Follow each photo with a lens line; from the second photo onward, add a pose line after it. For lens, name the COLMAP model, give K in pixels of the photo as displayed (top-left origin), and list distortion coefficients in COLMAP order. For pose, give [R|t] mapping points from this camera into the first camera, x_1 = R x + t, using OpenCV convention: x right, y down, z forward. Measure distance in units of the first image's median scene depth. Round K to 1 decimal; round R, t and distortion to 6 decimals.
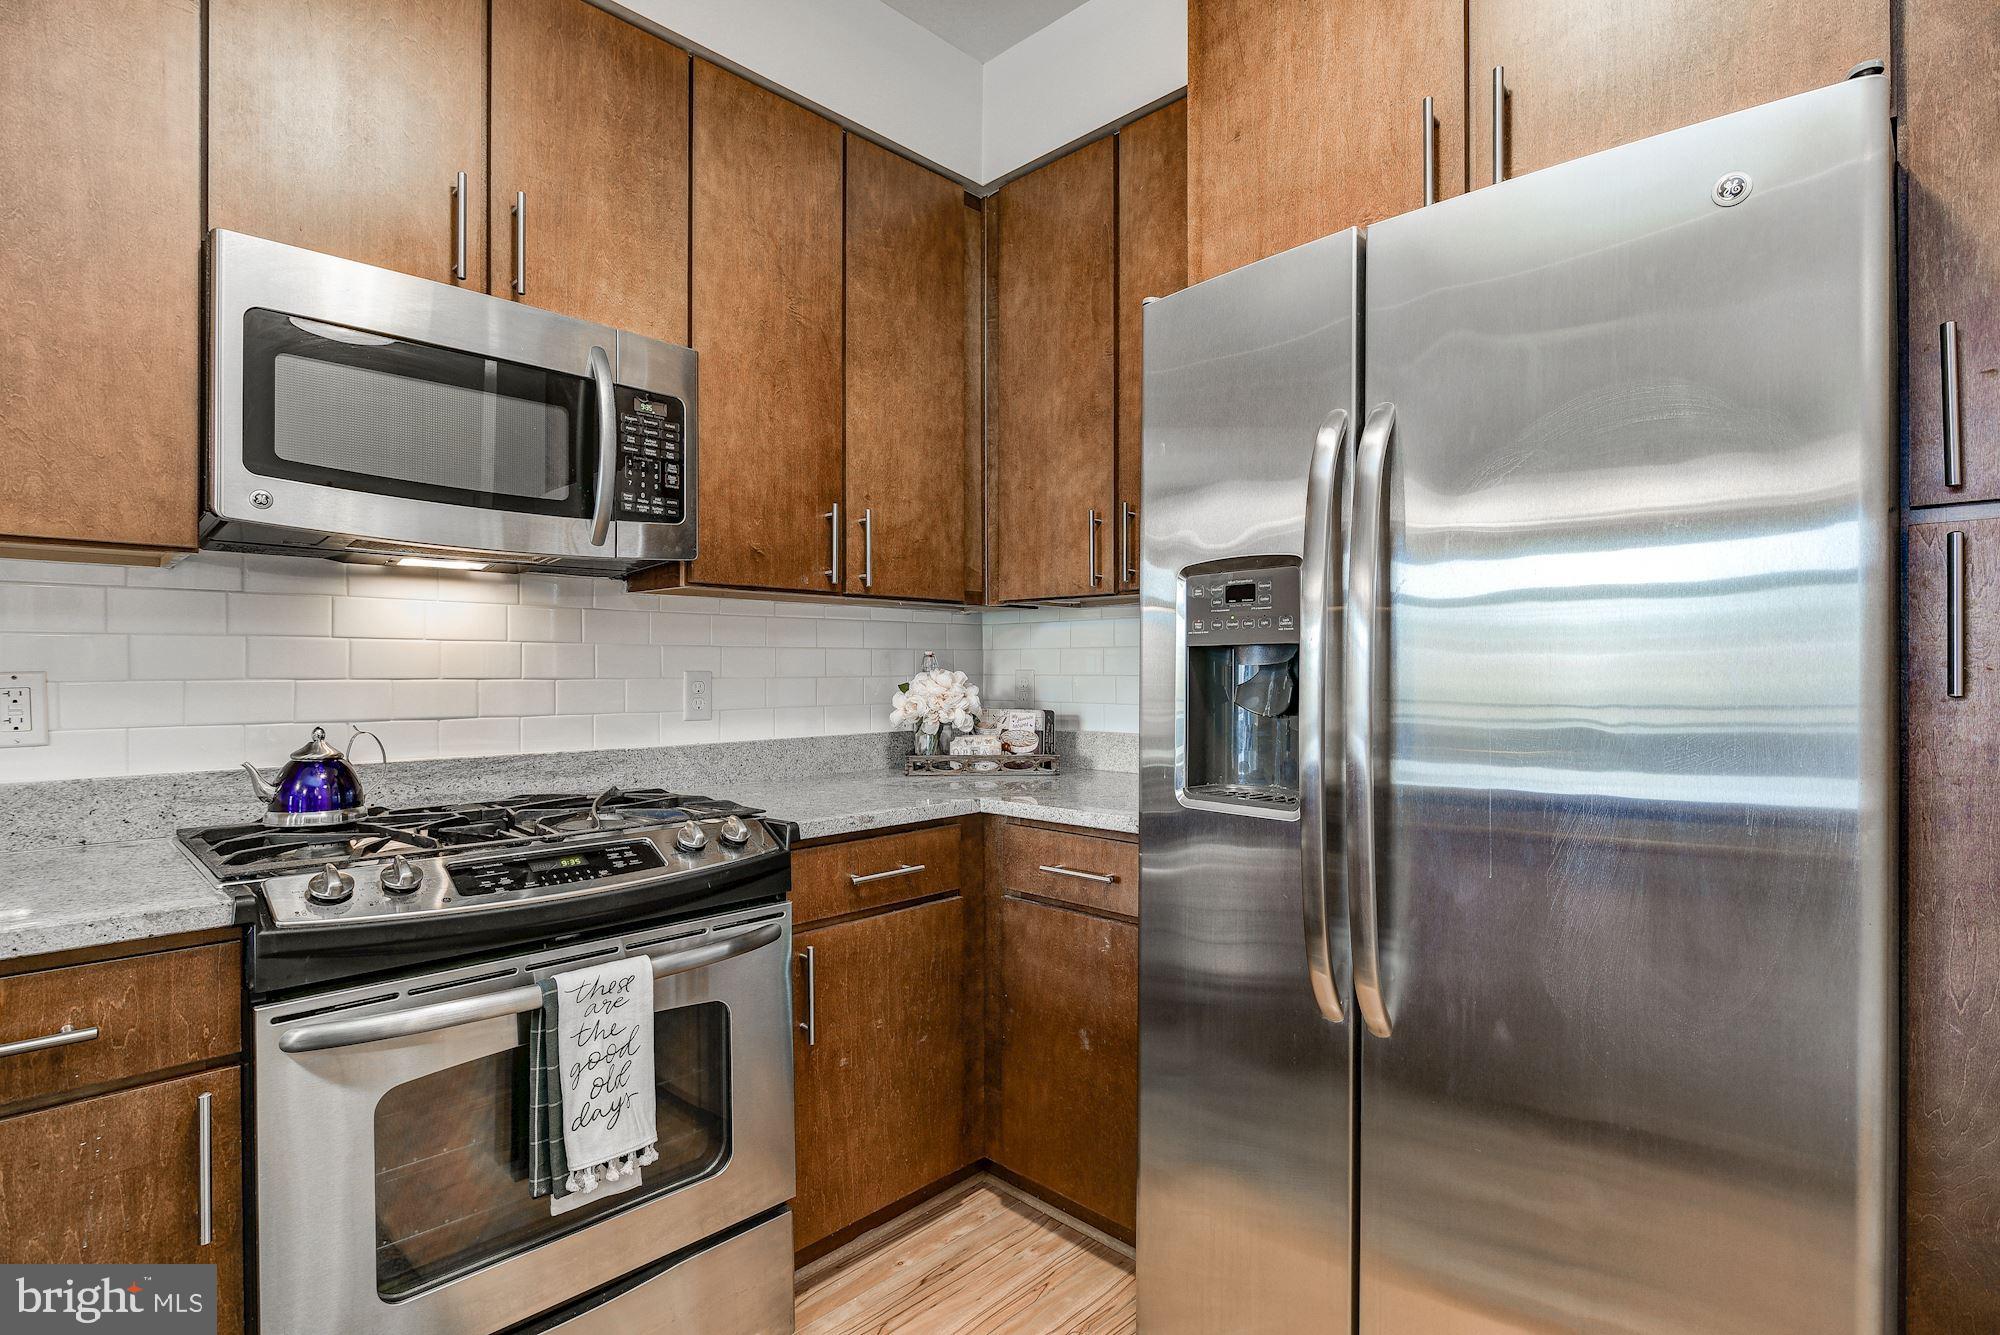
lens RADIAL K [[985.9, 0, 1000.0], [0, 985.9, 667.5], [0, 0, 1]] dist [-0.006579, -0.000889]
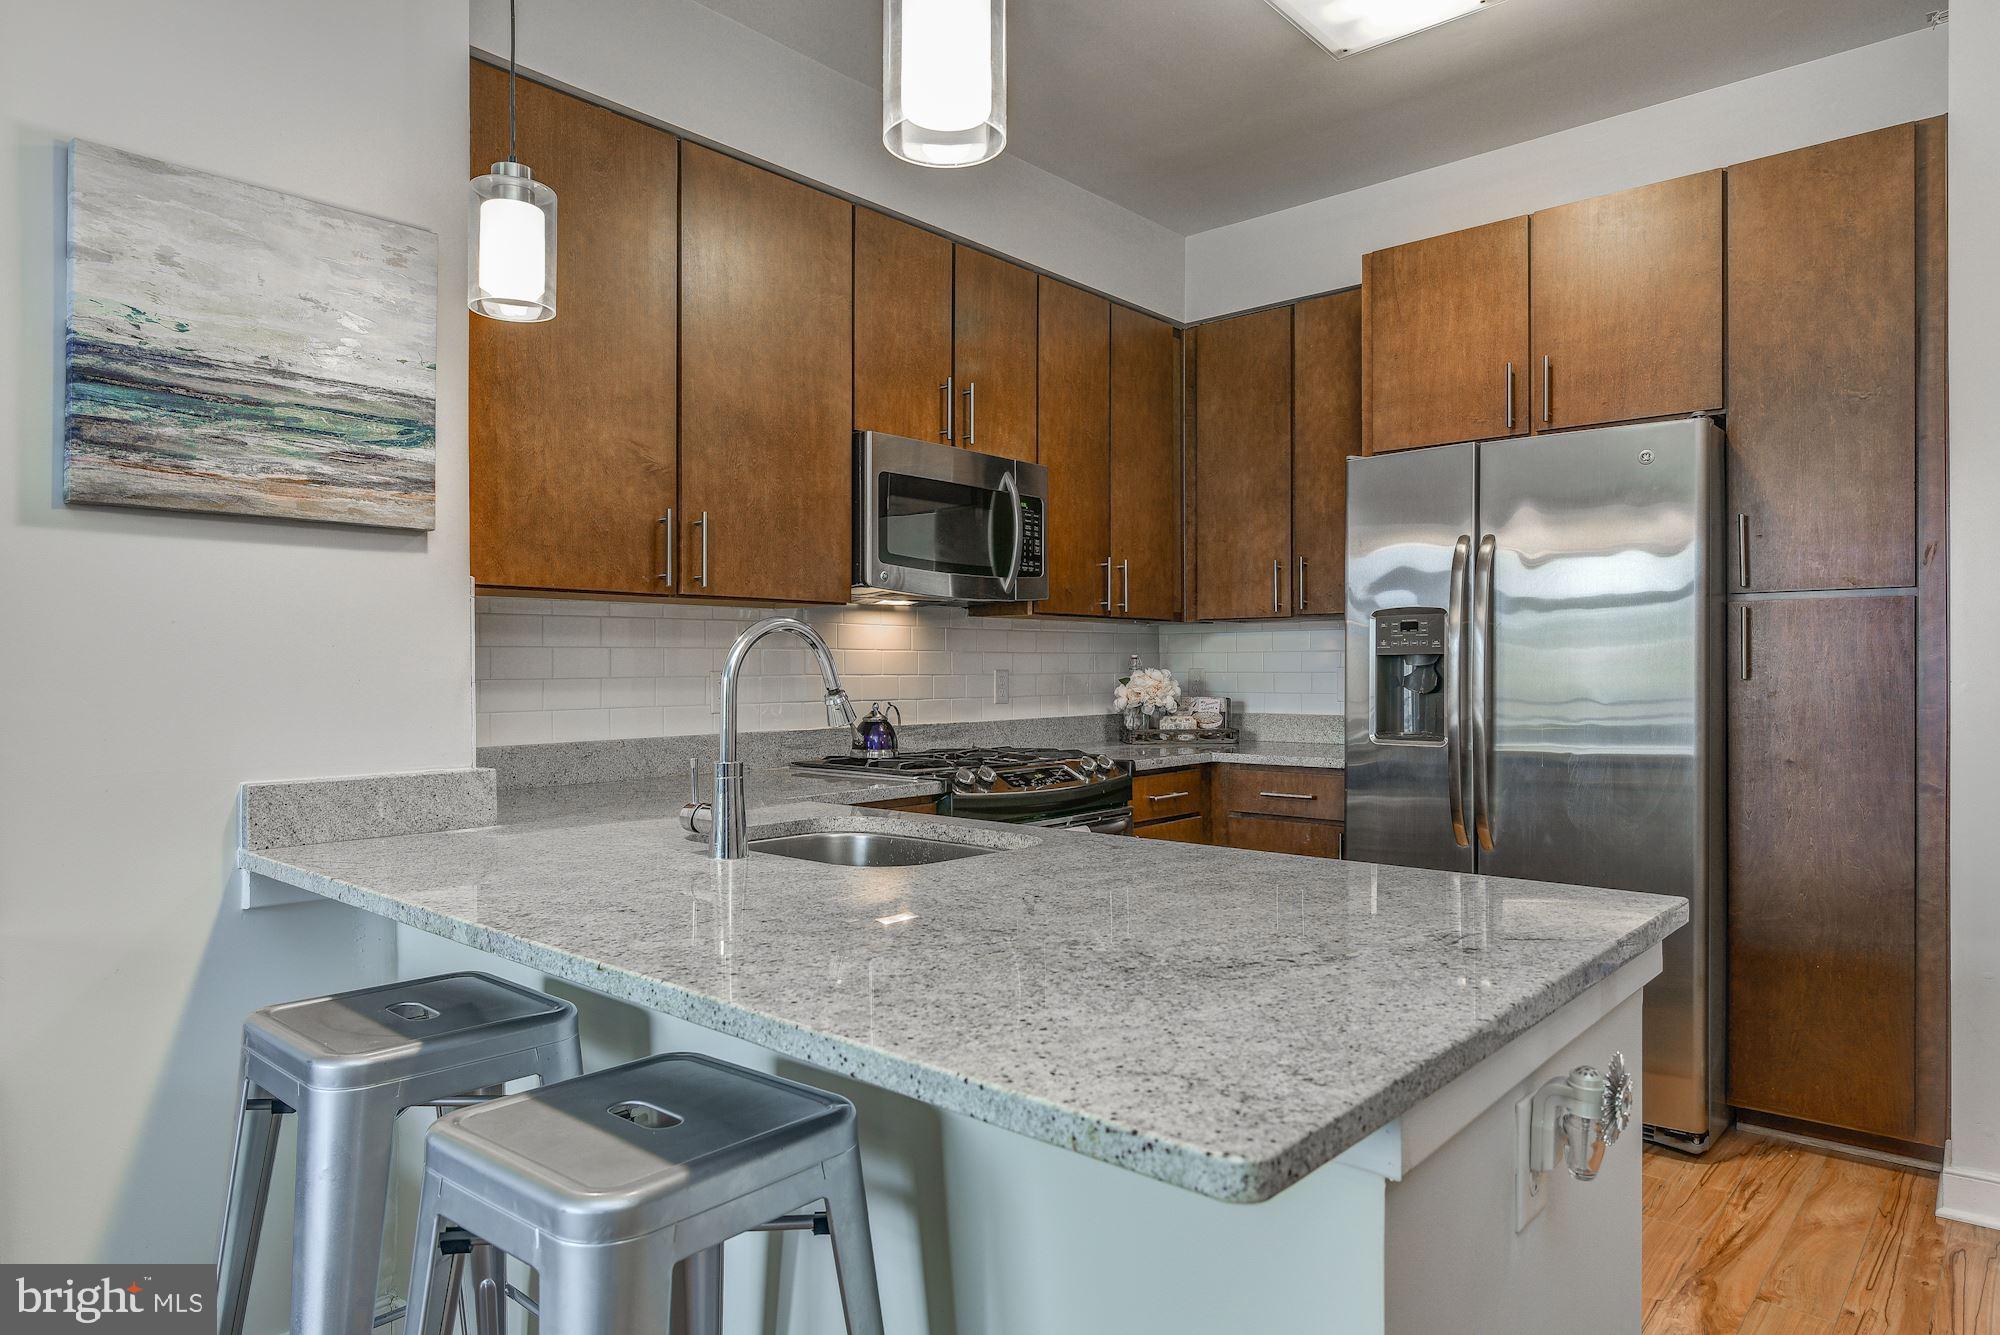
lens RADIAL K [[1205.6, 0, 994.3], [0, 1205.6, 669.5], [0, 0, 1]] dist [-0.002024, -0.000653]
pose [[0.999236, -0.002681, 0.038980, -0.487882], [0.002571, 0.999993, 0.002878, -0.002334], [-0.038988, -0.002776, 0.999236, -0.965521]]
